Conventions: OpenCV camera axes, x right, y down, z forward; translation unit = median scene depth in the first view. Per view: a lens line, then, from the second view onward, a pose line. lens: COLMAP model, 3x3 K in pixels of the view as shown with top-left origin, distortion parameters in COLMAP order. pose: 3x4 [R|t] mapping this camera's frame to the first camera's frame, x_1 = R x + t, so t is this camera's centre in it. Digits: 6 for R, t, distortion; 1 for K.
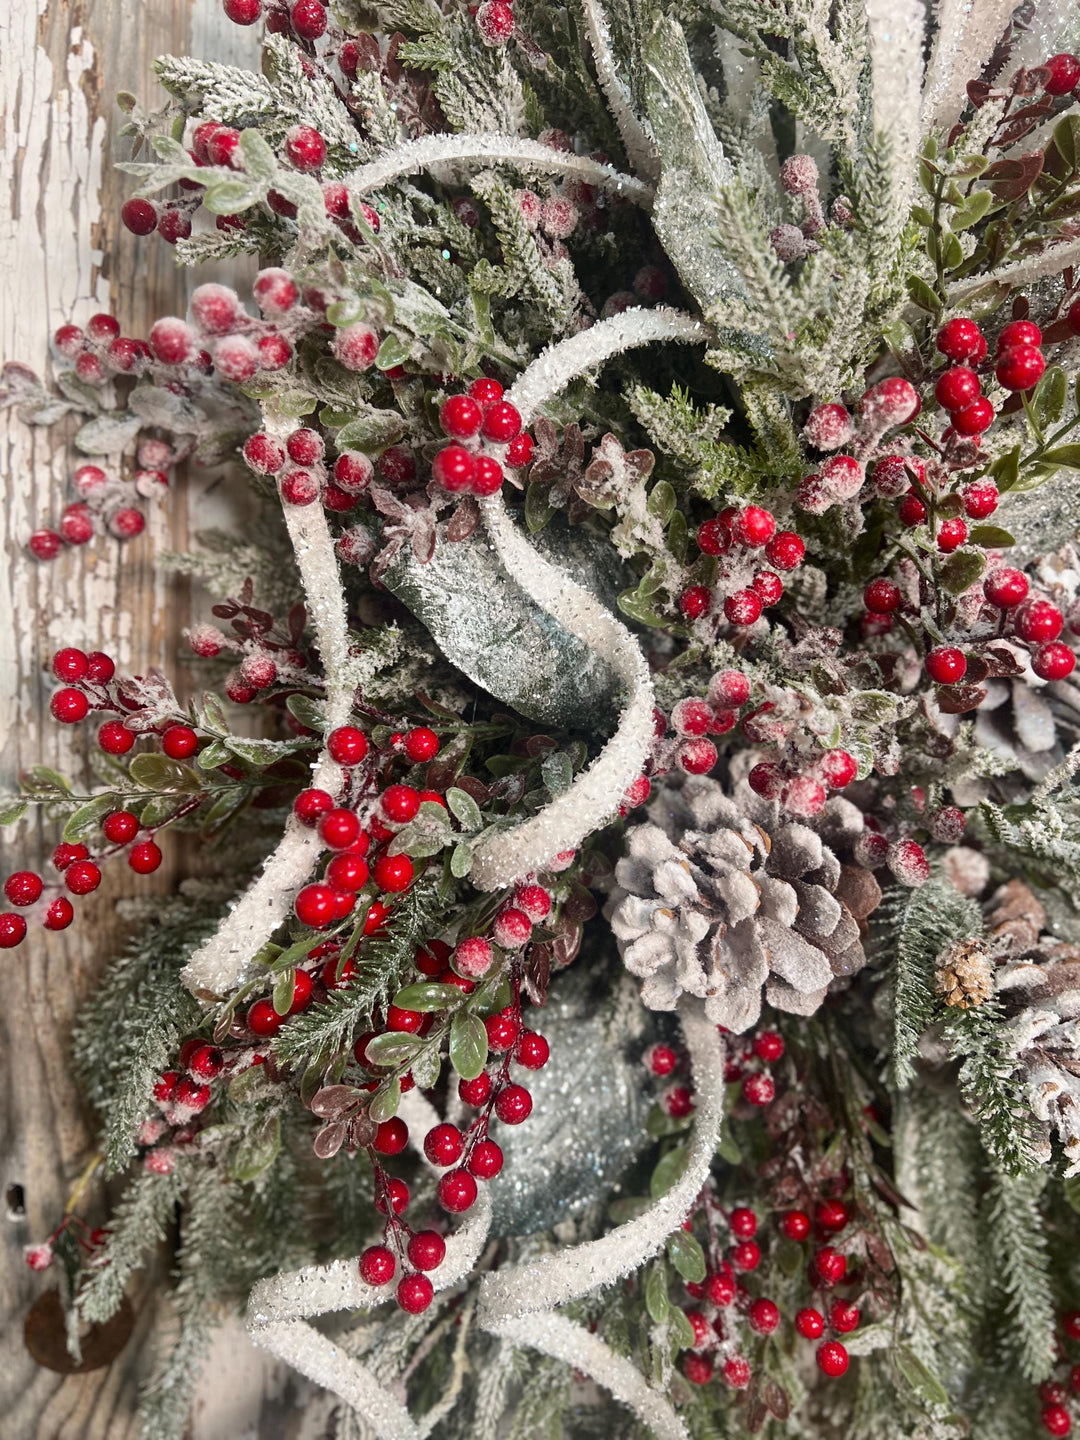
lens RADIAL K [[1109.7, 0, 541.4], [0, 1109.7, 721.3], [0, 0, 1]] dist [0.032287, -0.049915]
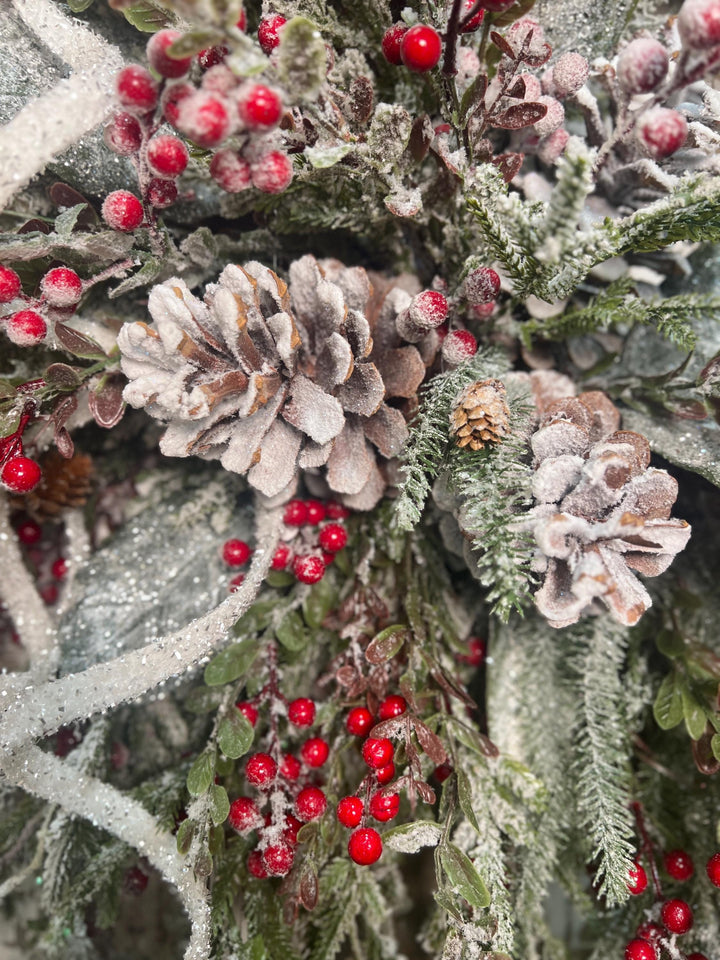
lens RADIAL K [[739.8, 0, 364.7], [0, 739.8, 481.9], [0, 0, 1]] dist [0.032287, -0.049915]
pose [[0.989895, 0.004000, -0.141744, 0.373832], [-0.017057, 0.995703, -0.091017, 0.343161], [0.140771, 0.092515, 0.985710, 0.372722]]
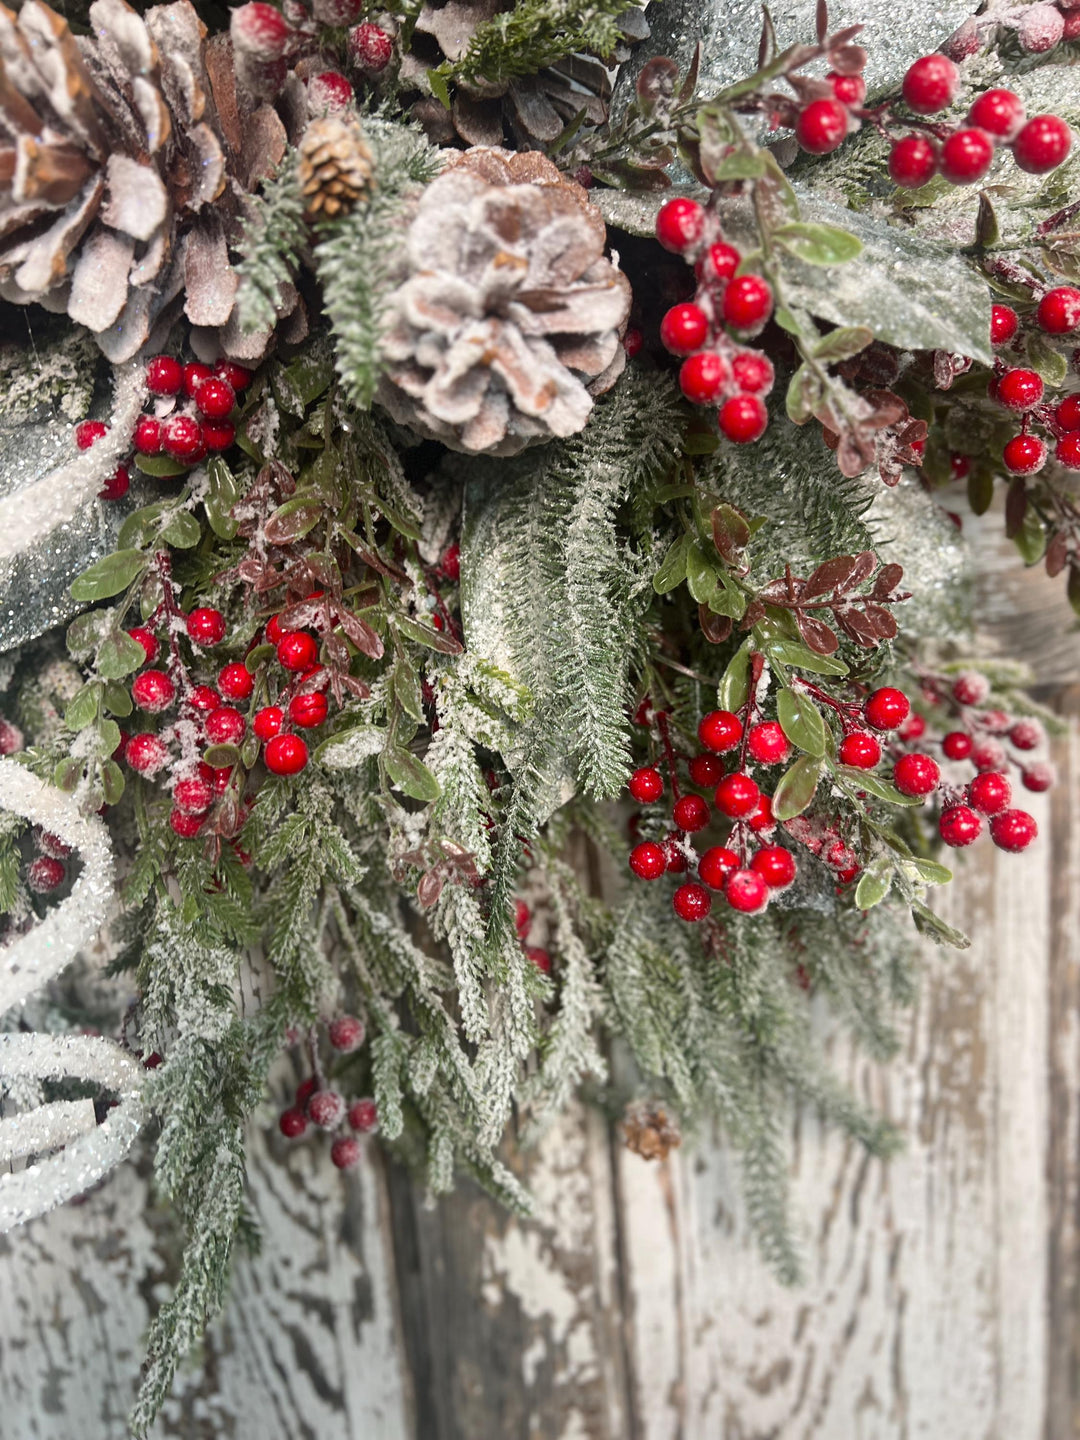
lens RADIAL K [[1109.7, 0, 535.7], [0, 1109.7, 725.3], [0, 0, 1]] dist [0.032287, -0.049915]
pose [[0.988624, -0.084629, -0.124343, 0.569791], [0.094792, 0.992419, 0.078226, 0.543162], [0.116780, -0.089123, 0.989151, 0.272169]]
